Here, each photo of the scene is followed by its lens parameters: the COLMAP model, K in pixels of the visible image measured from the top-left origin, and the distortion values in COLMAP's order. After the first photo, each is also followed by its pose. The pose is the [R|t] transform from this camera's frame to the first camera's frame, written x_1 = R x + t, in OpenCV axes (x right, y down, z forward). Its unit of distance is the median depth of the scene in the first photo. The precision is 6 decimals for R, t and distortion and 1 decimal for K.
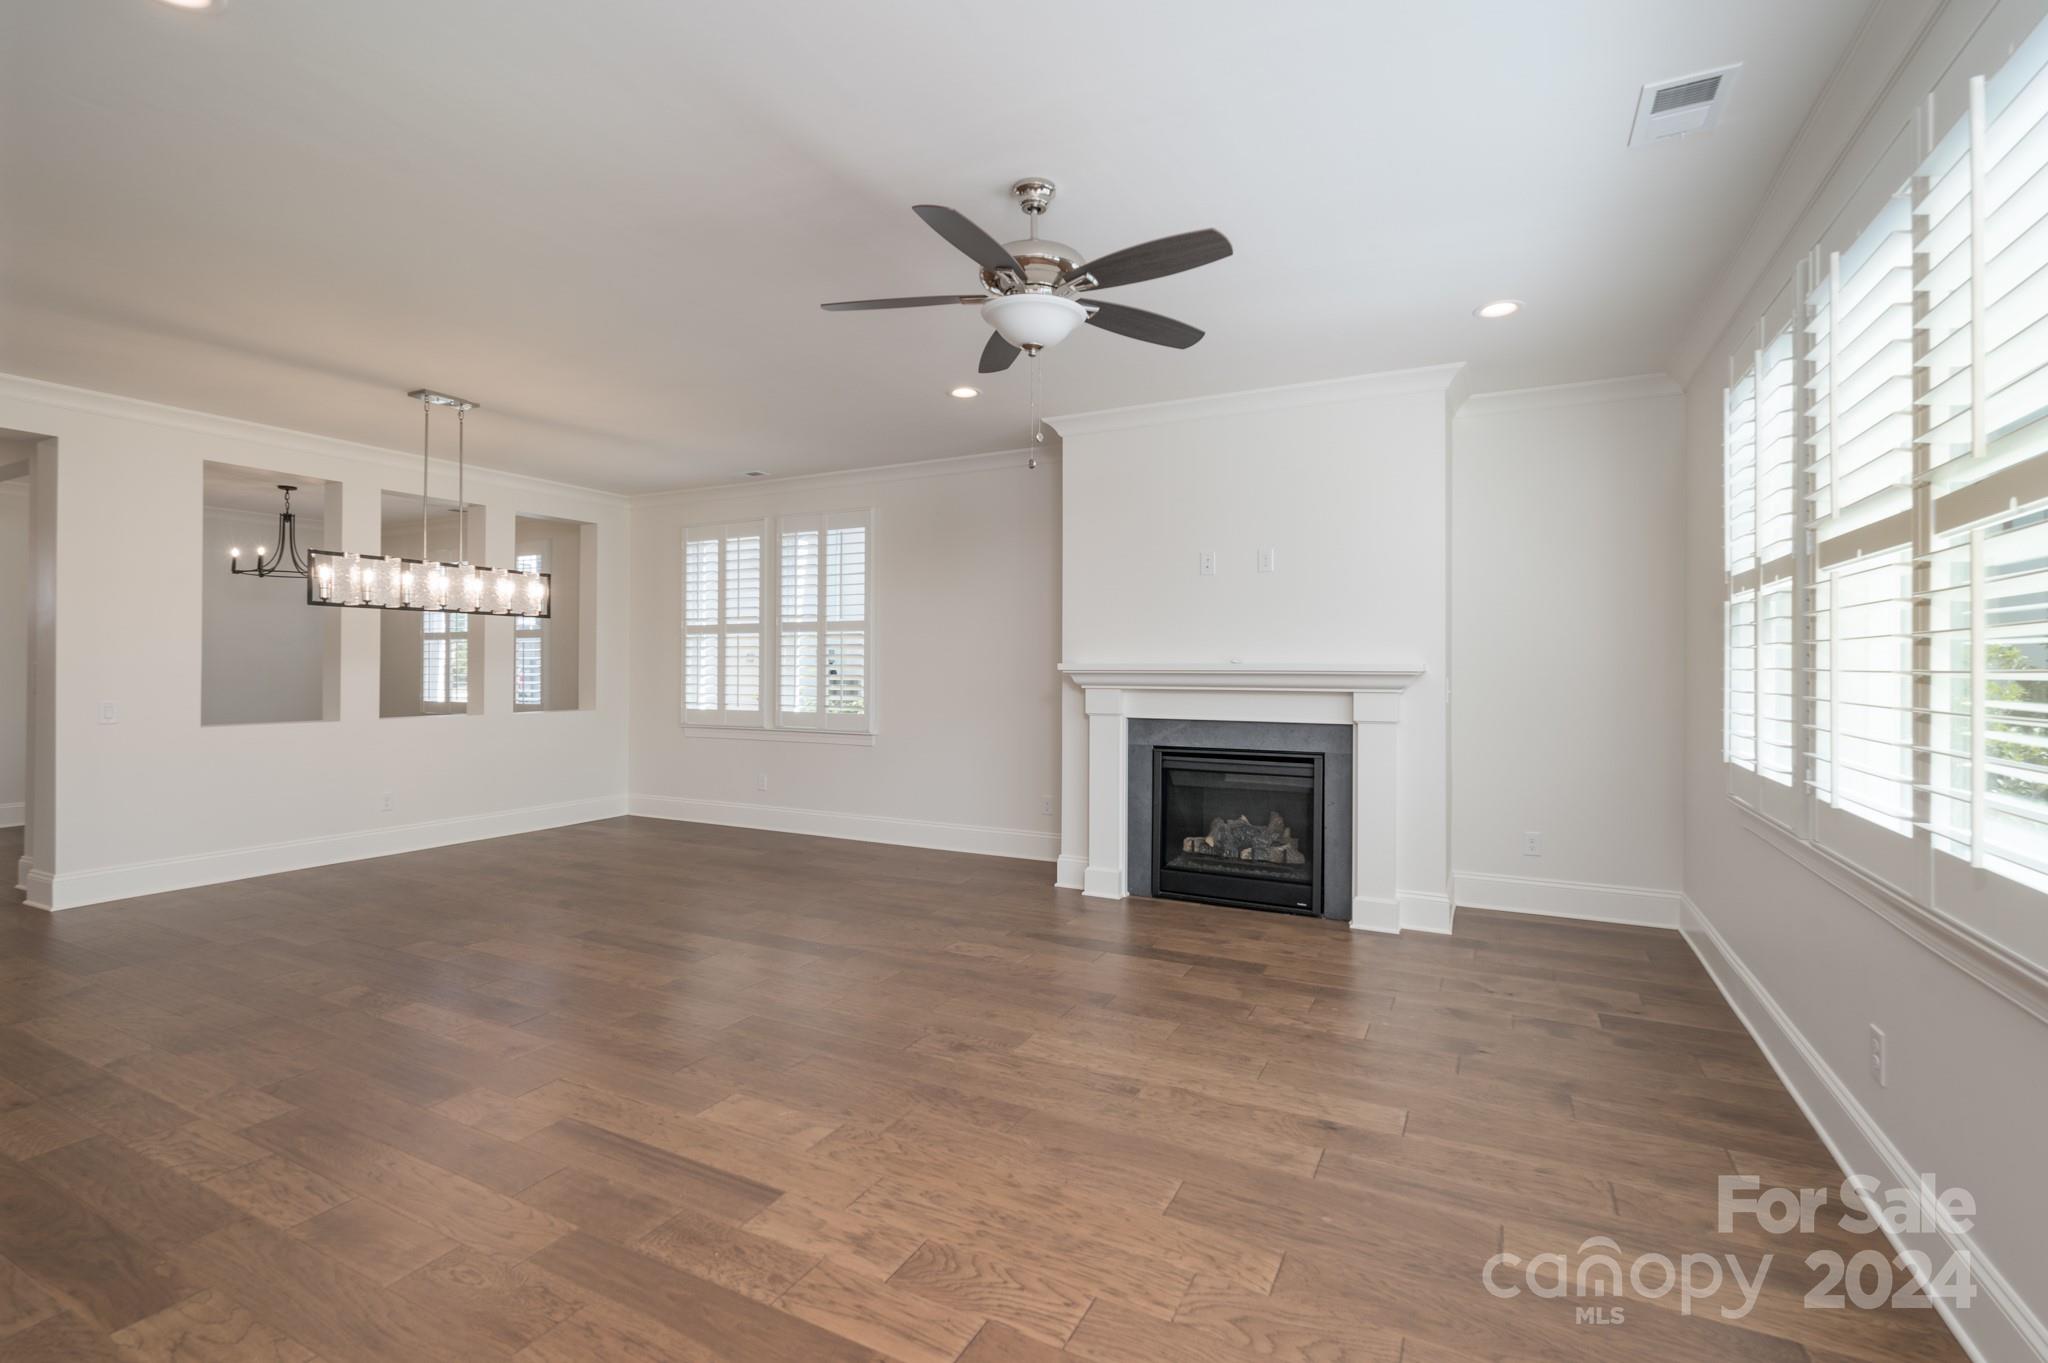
lens RADIAL K [[931.8, 0, 1015.2], [0, 931.8, 661.8], [0, 0, 1]] dist [0.001939, -0.000554]
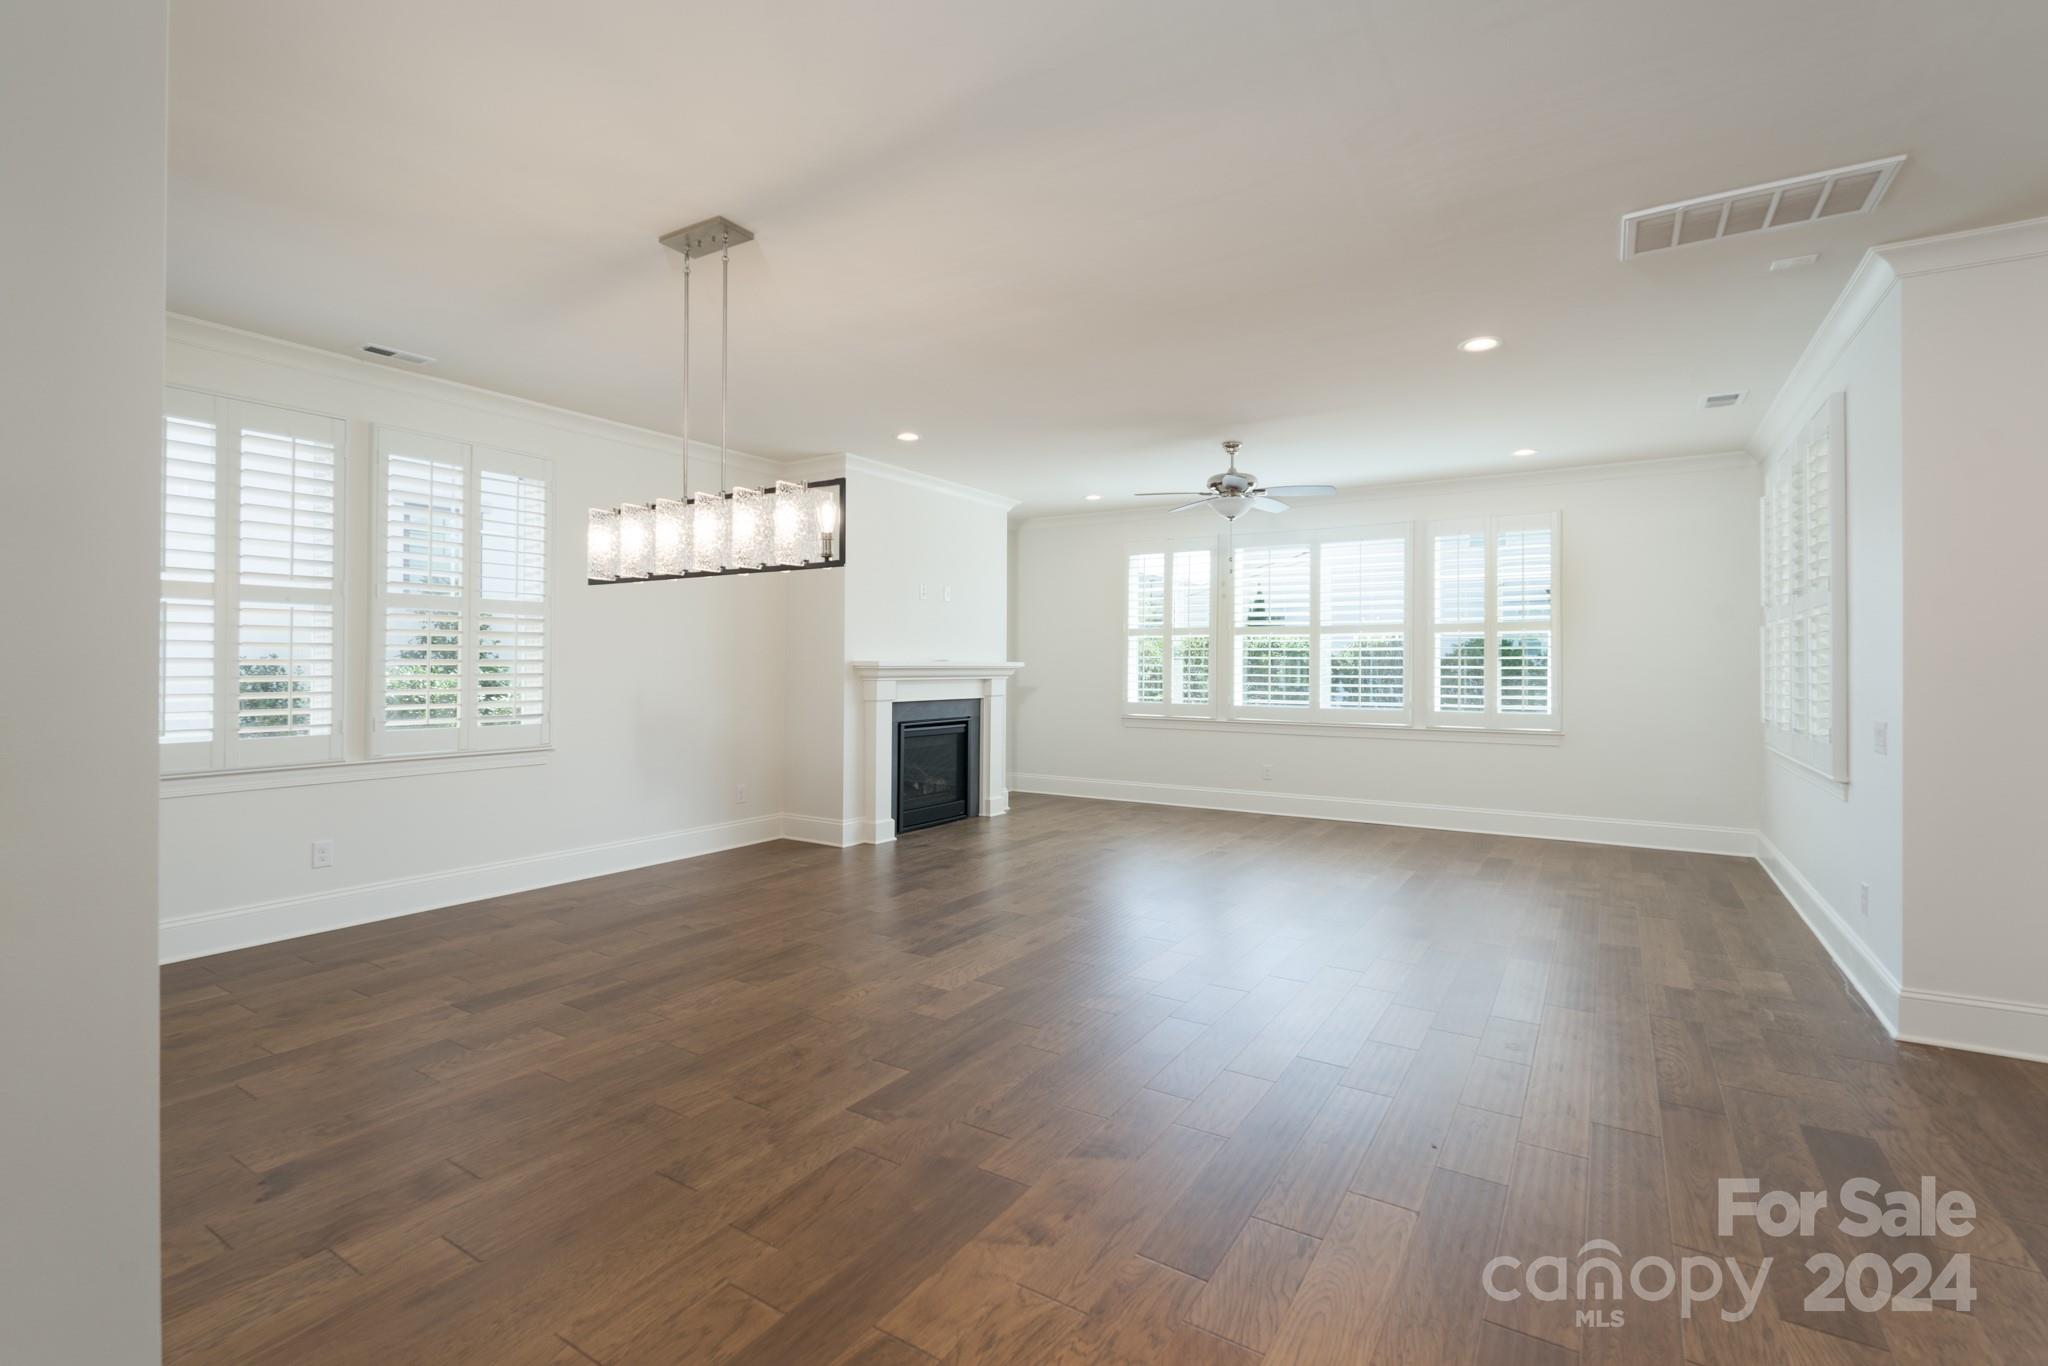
lens RADIAL K [[931.8, 0, 1015.2], [0, 931.8, 663.3], [0, 0, 1]] dist [0.001939, -0.000554]
pose [[0.096044, -0.002359, 0.995374, -1.177030], [-0.011955, 0.999922, 0.003524, -0.001340], [-0.995305, -0.012238, 0.096008, 0.709227]]
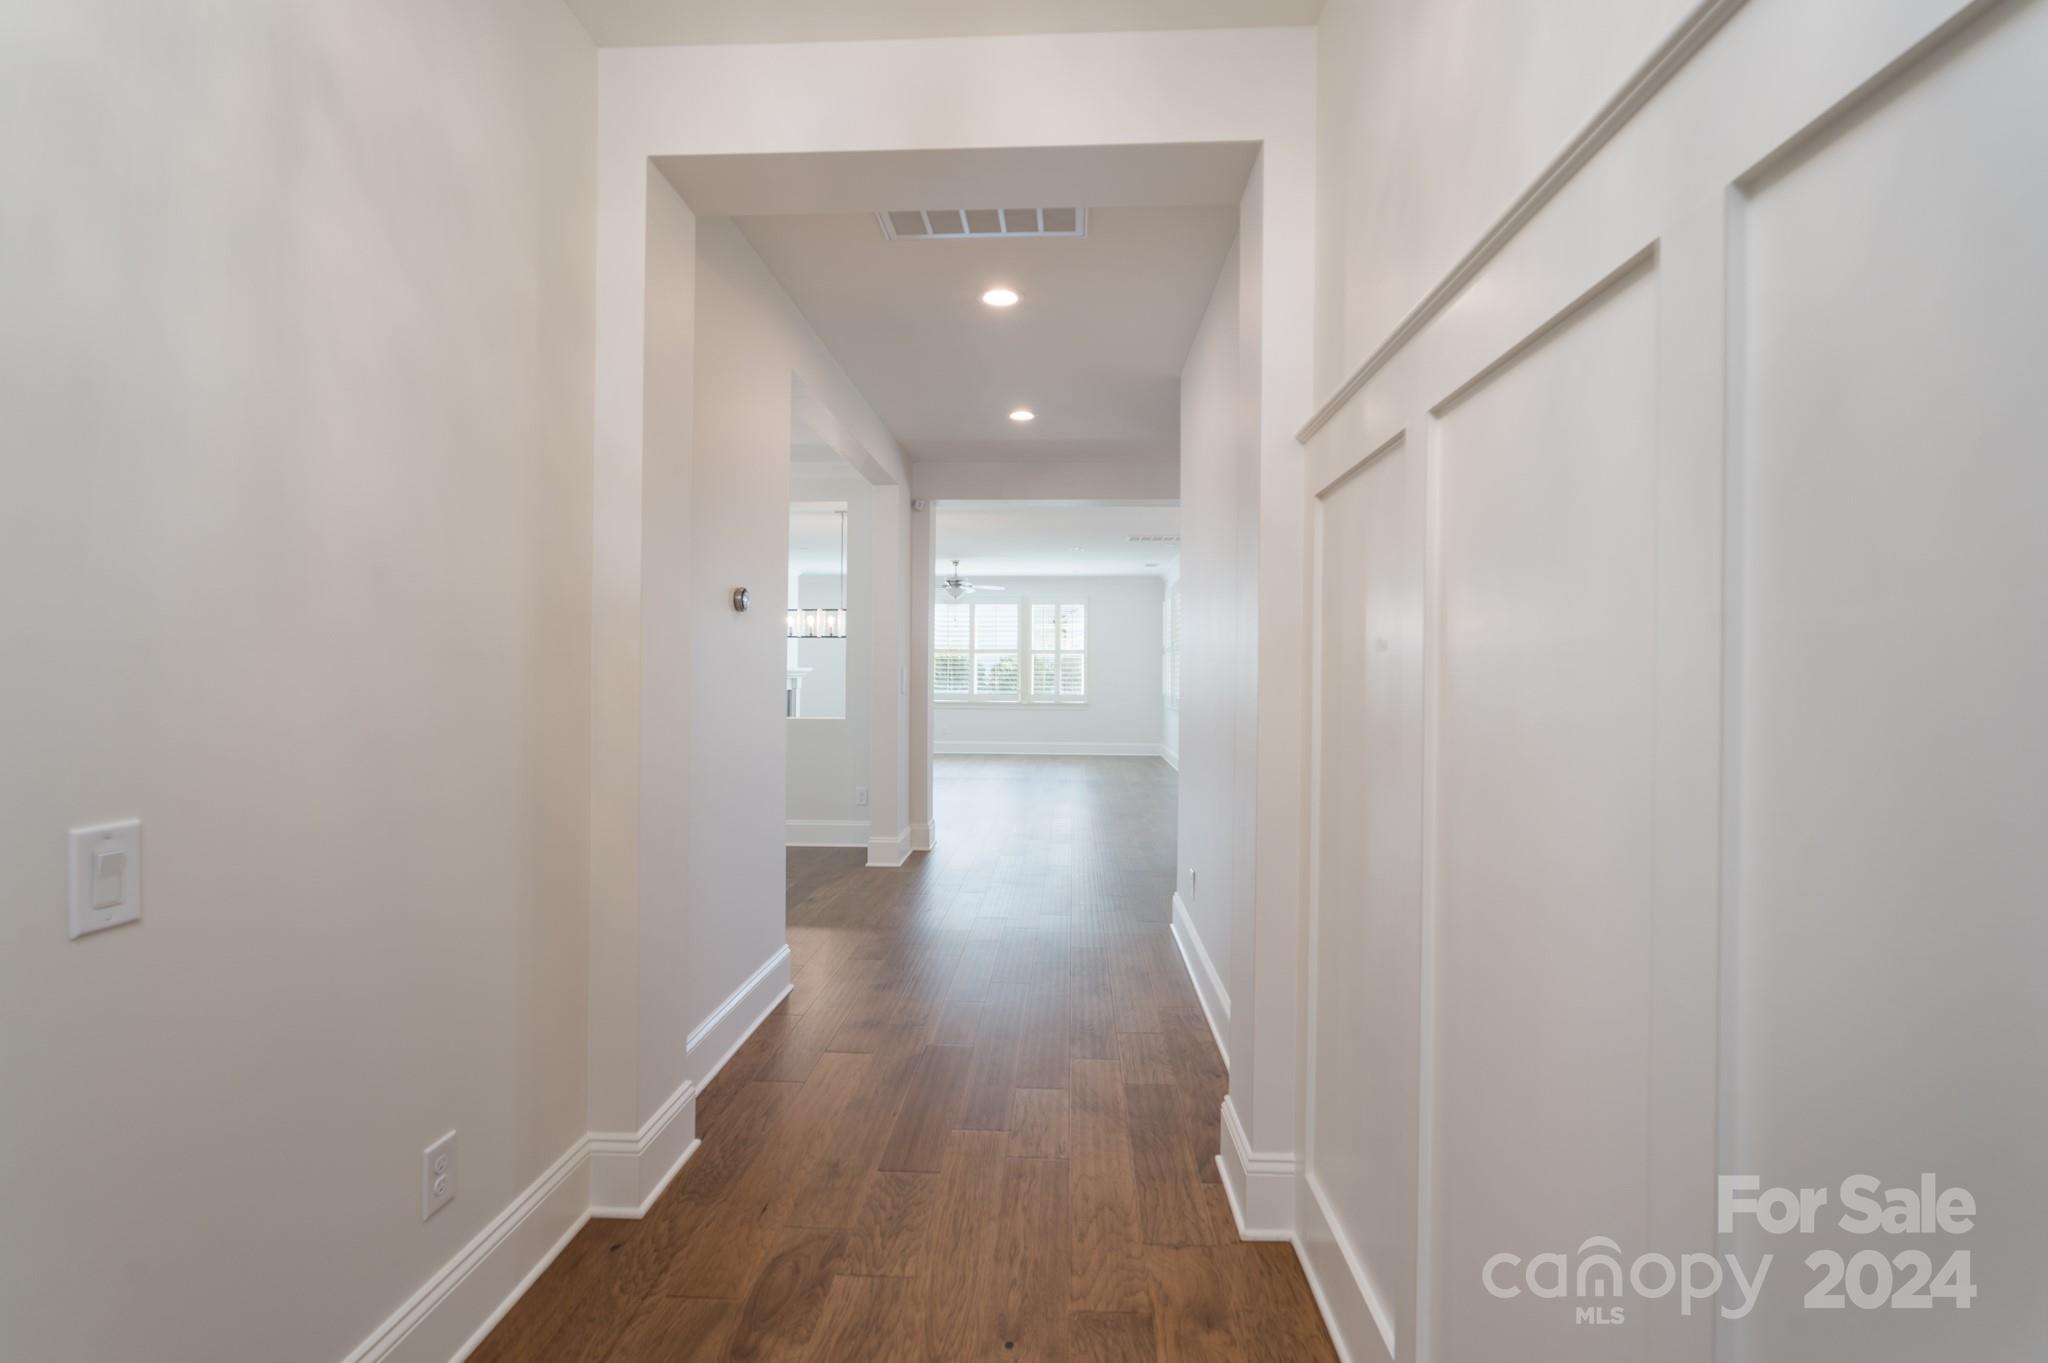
lens RADIAL K [[933.3, 0, 1024.0], [0, 933.3, 681.5], [0, 0, 1]] dist [0.000421, 0.000015]
pose [[-0.410474, -0.019089, 0.911672, -2.346264], [-0.017852, 0.999757, 0.012896, -0.005513], [-0.911697, -0.010982, -0.410716, 1.445244]]
